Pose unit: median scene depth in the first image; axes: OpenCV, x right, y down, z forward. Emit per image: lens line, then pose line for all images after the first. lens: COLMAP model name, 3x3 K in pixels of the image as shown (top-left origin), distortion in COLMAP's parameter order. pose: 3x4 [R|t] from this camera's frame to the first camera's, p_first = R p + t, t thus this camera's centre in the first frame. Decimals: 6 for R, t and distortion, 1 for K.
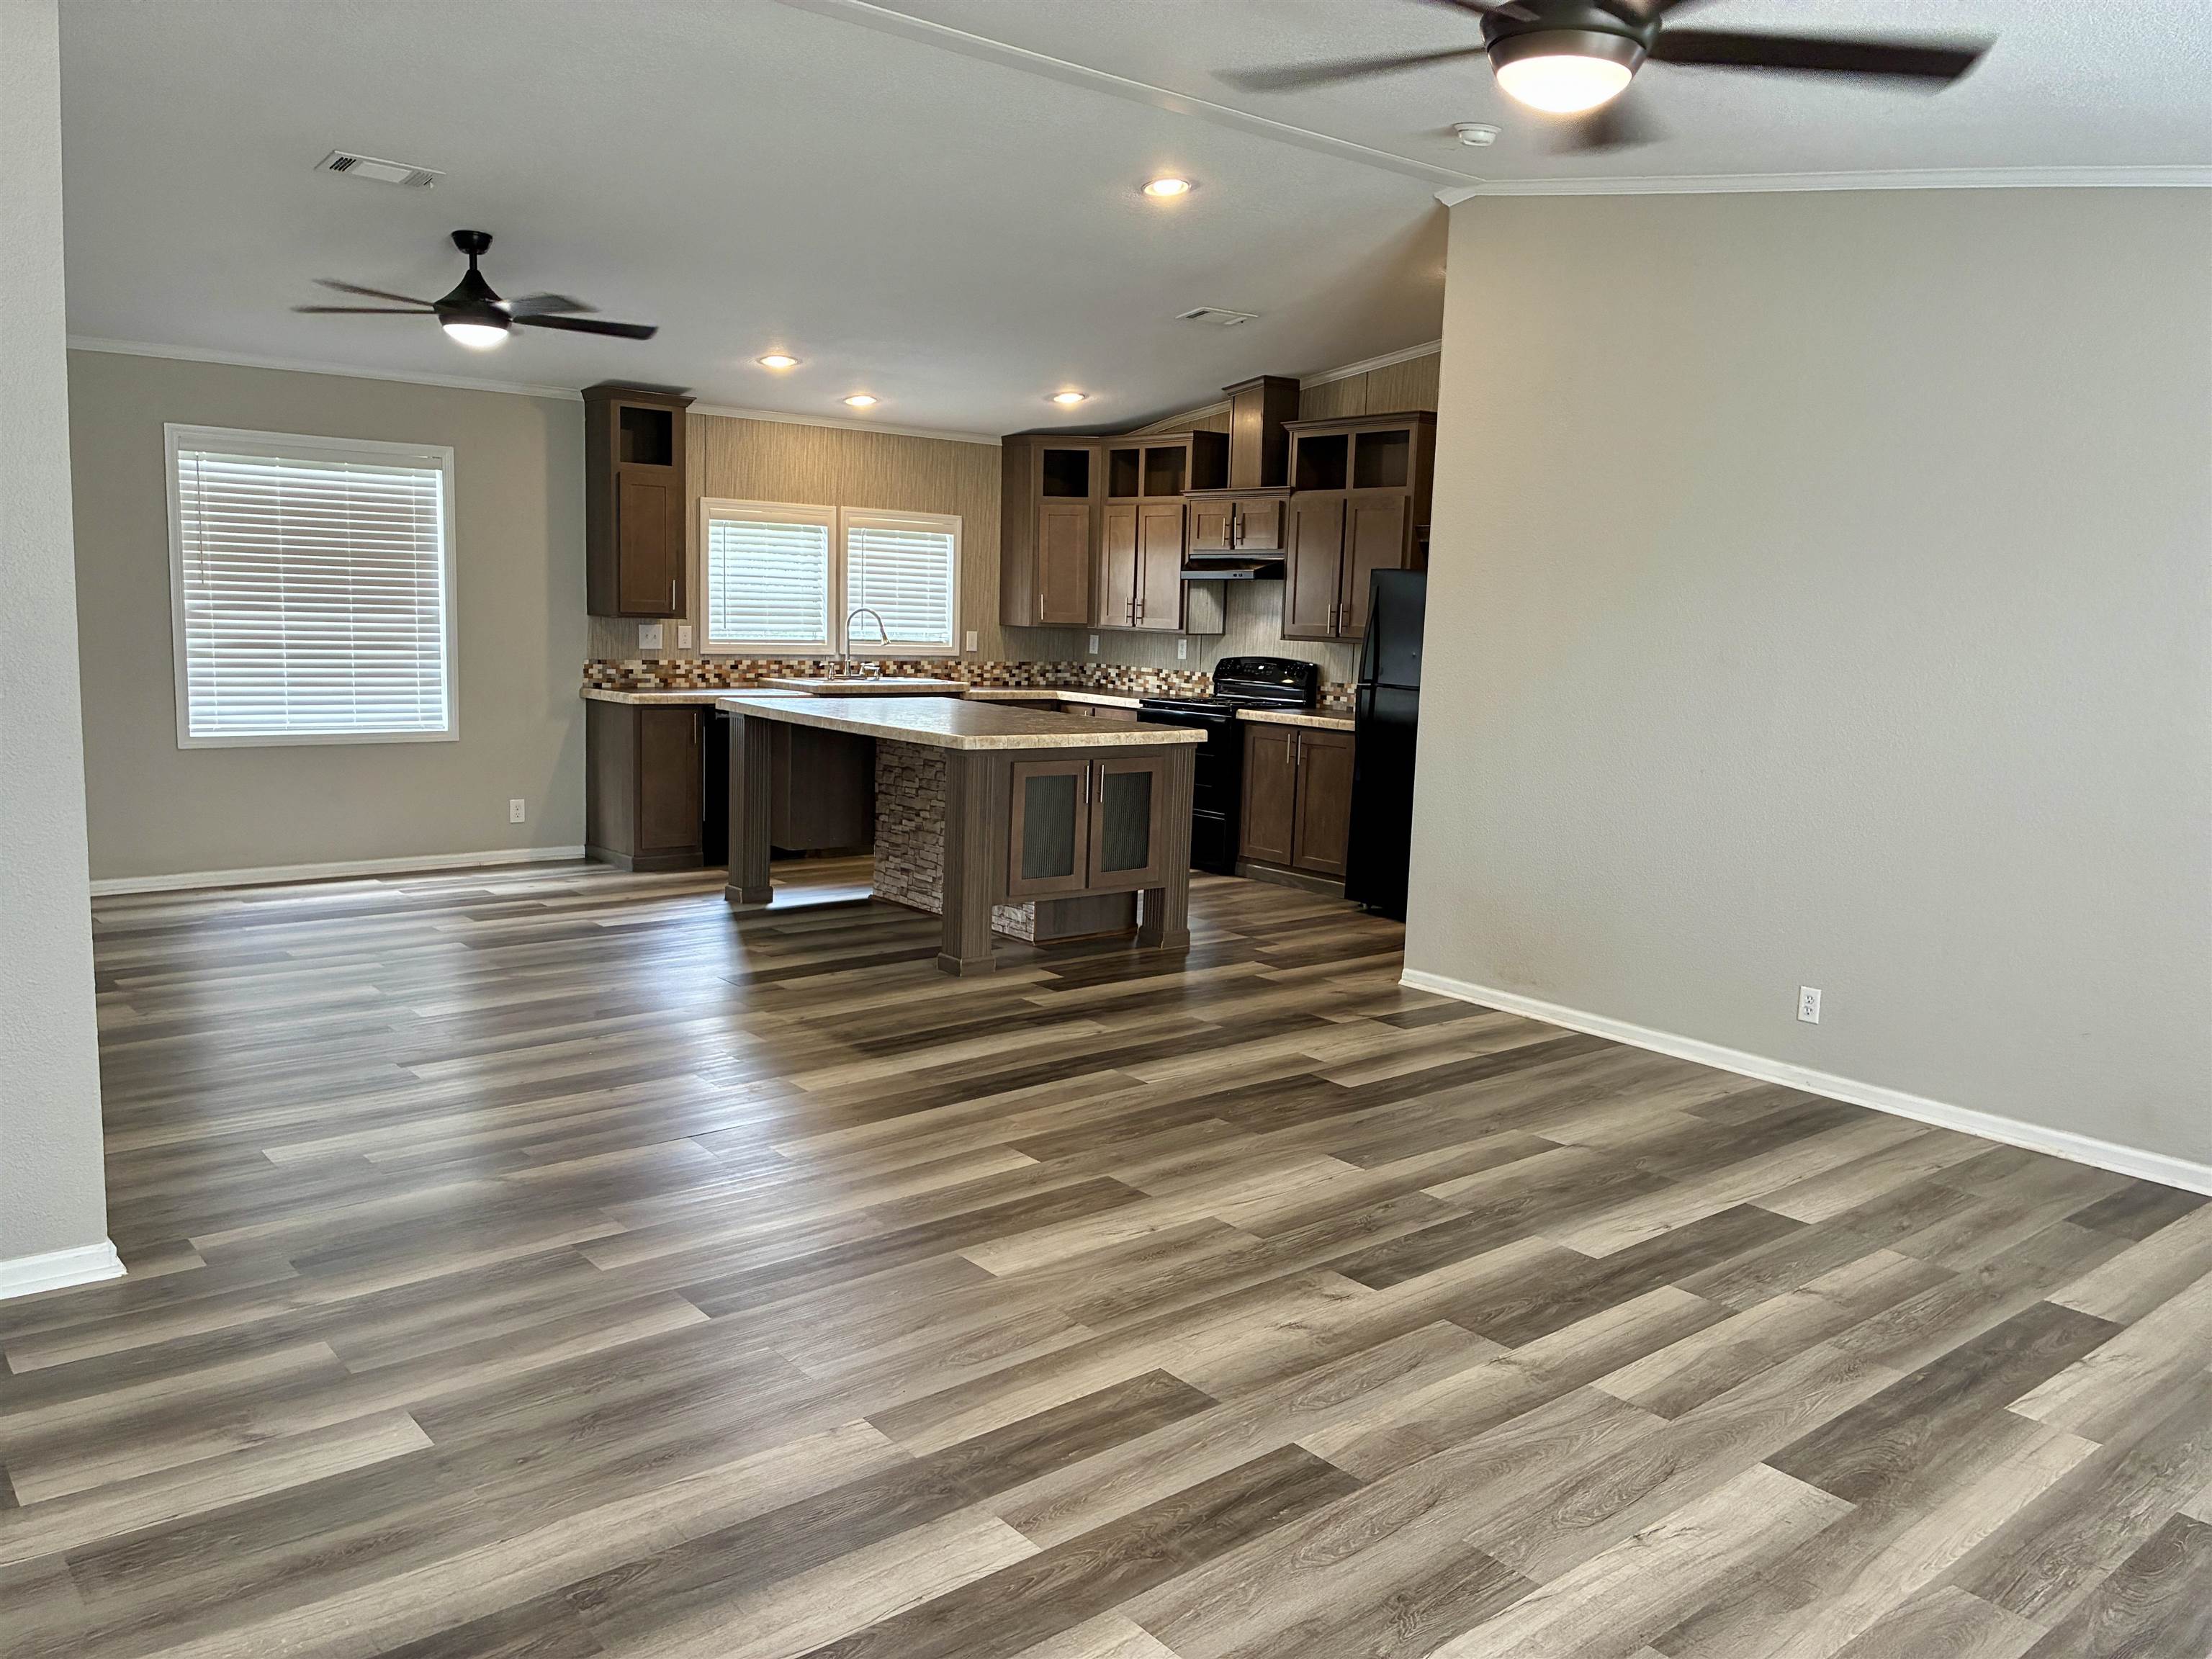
lens RADIAL K [[1673.3, 0, 1107.5], [0, 1673.3, 830.4], [0, 0, 1]] dist [0.061589, -0.076305]
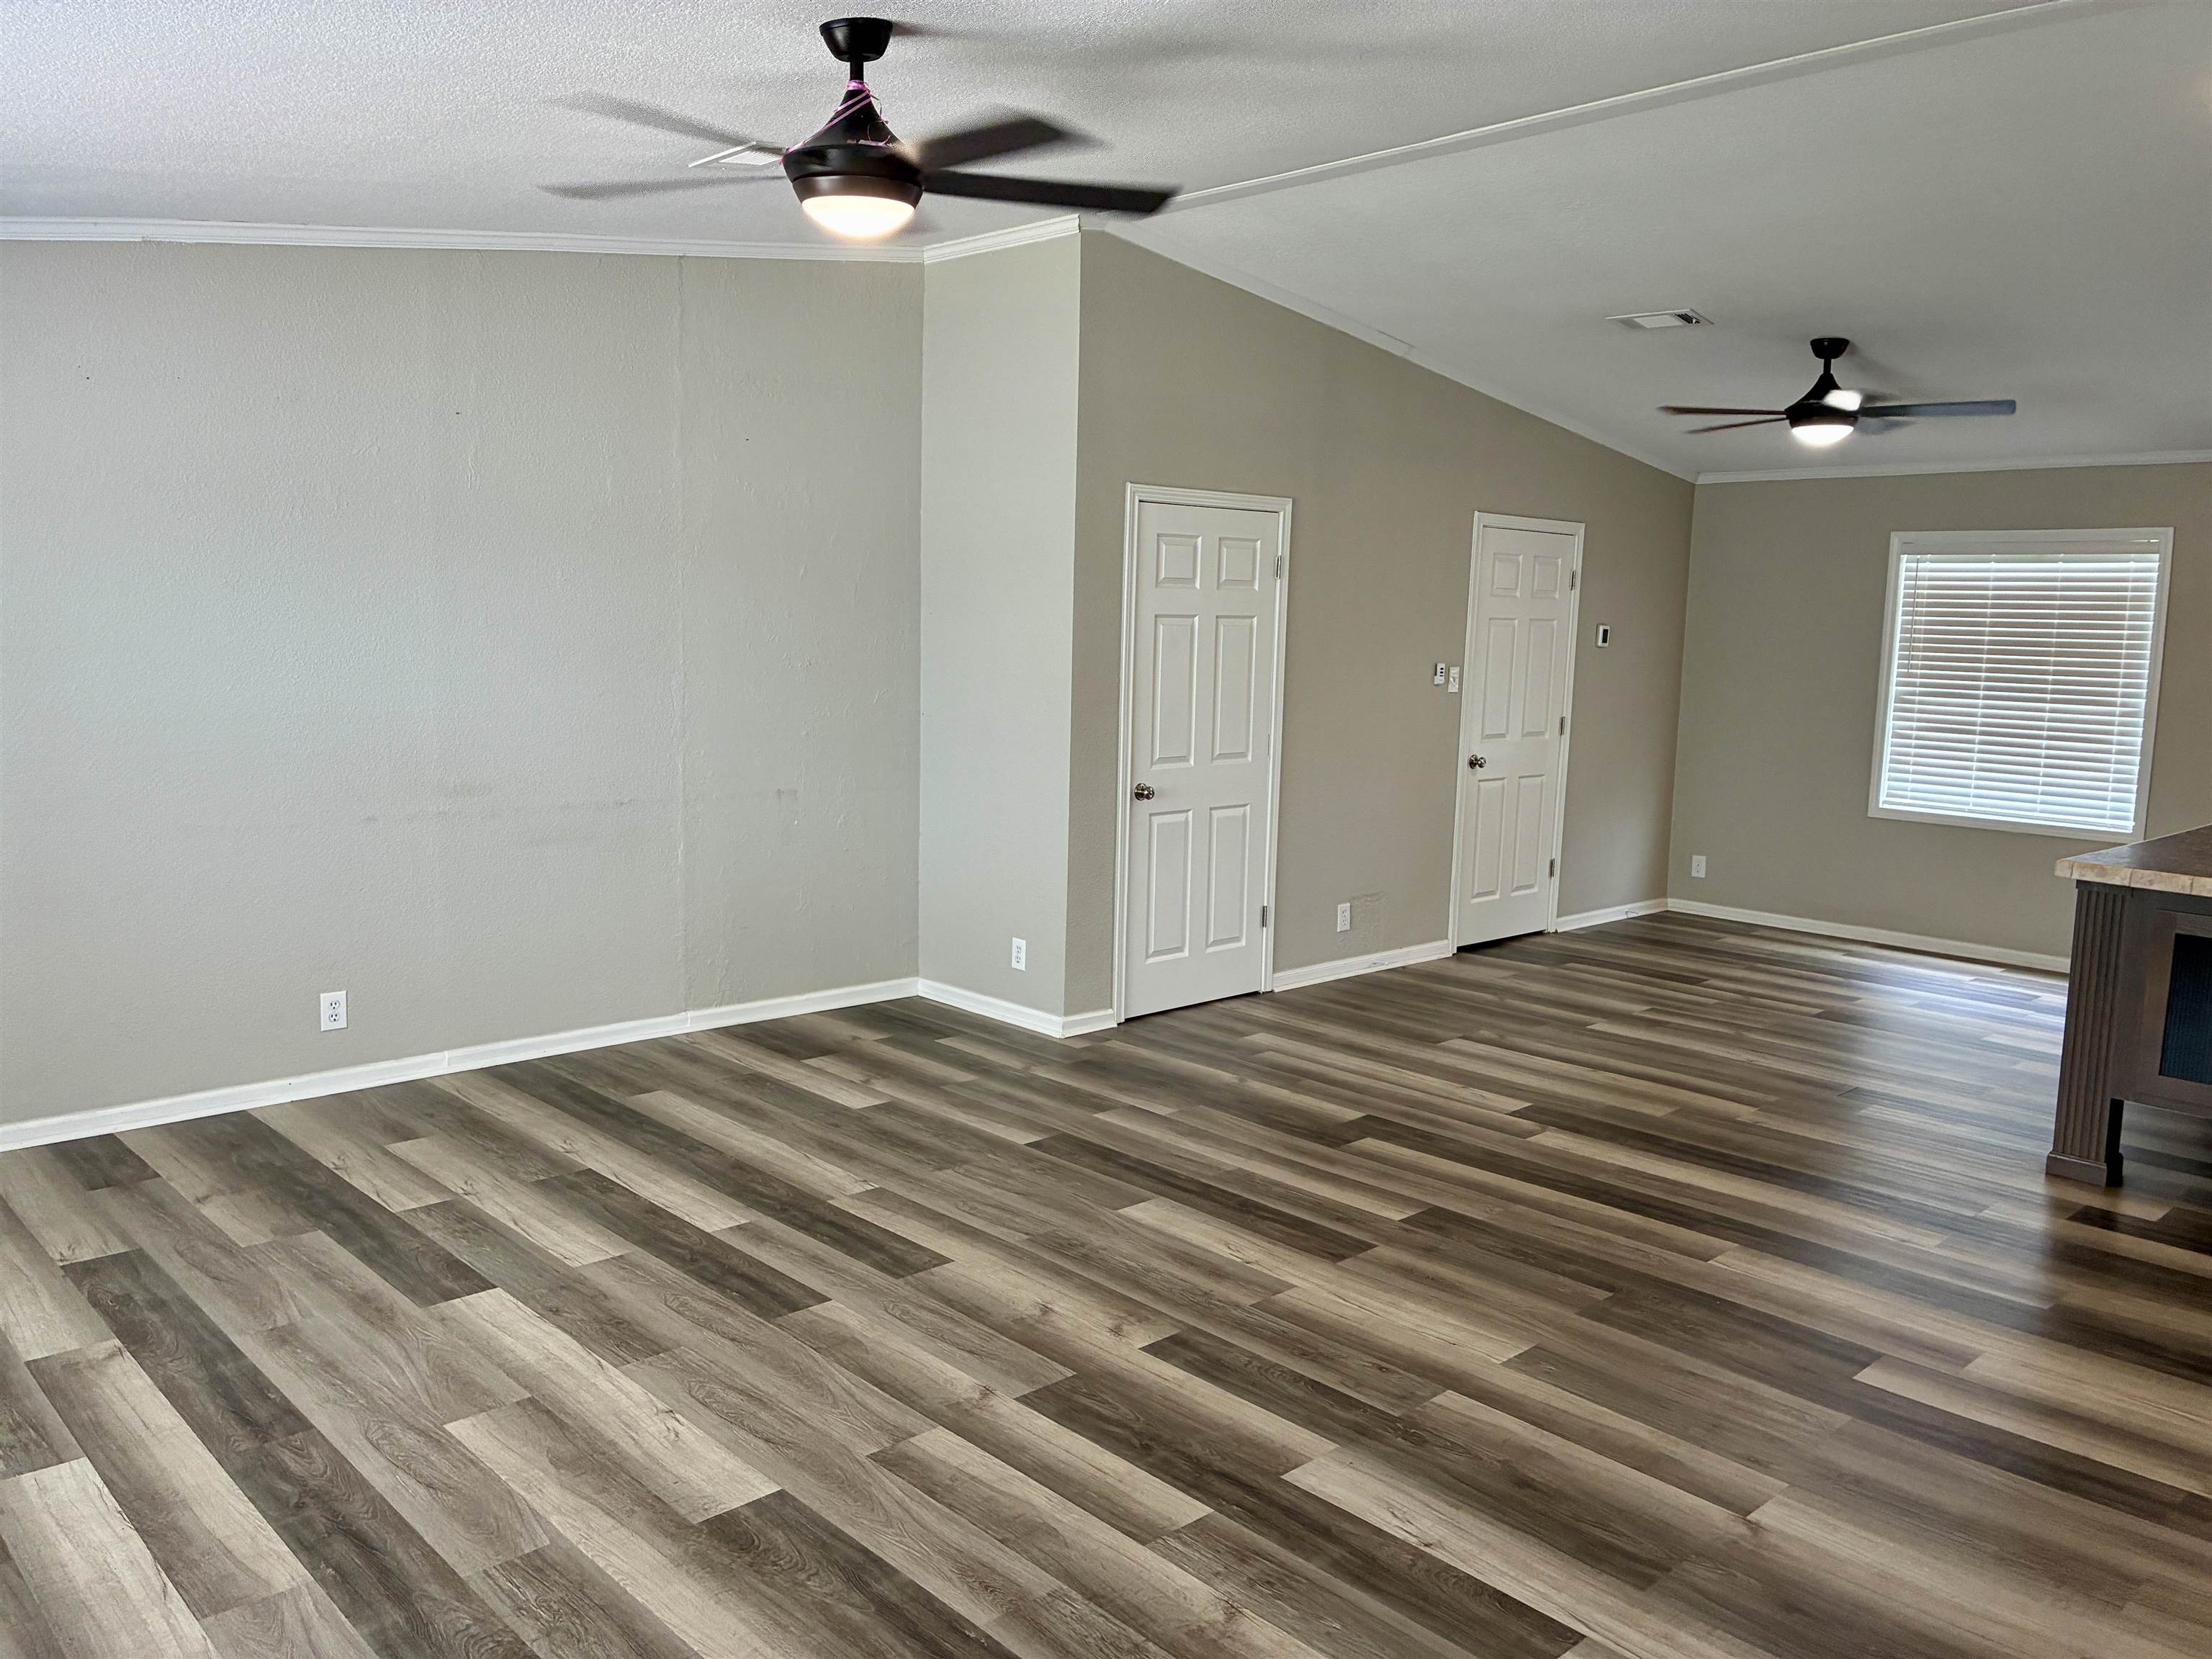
lens RADIAL K [[1673.3, 0, 1122.3], [0, 1673.3, 816.7], [0, 0, 1]] dist [0.061589, -0.076305]
pose [[0.070090, 0.089905, -0.993481, 0.786465], [-0.164779, 0.983292, 0.077358, -0.077674], [0.983837, 0.158283, 0.083733, 0.603280]]
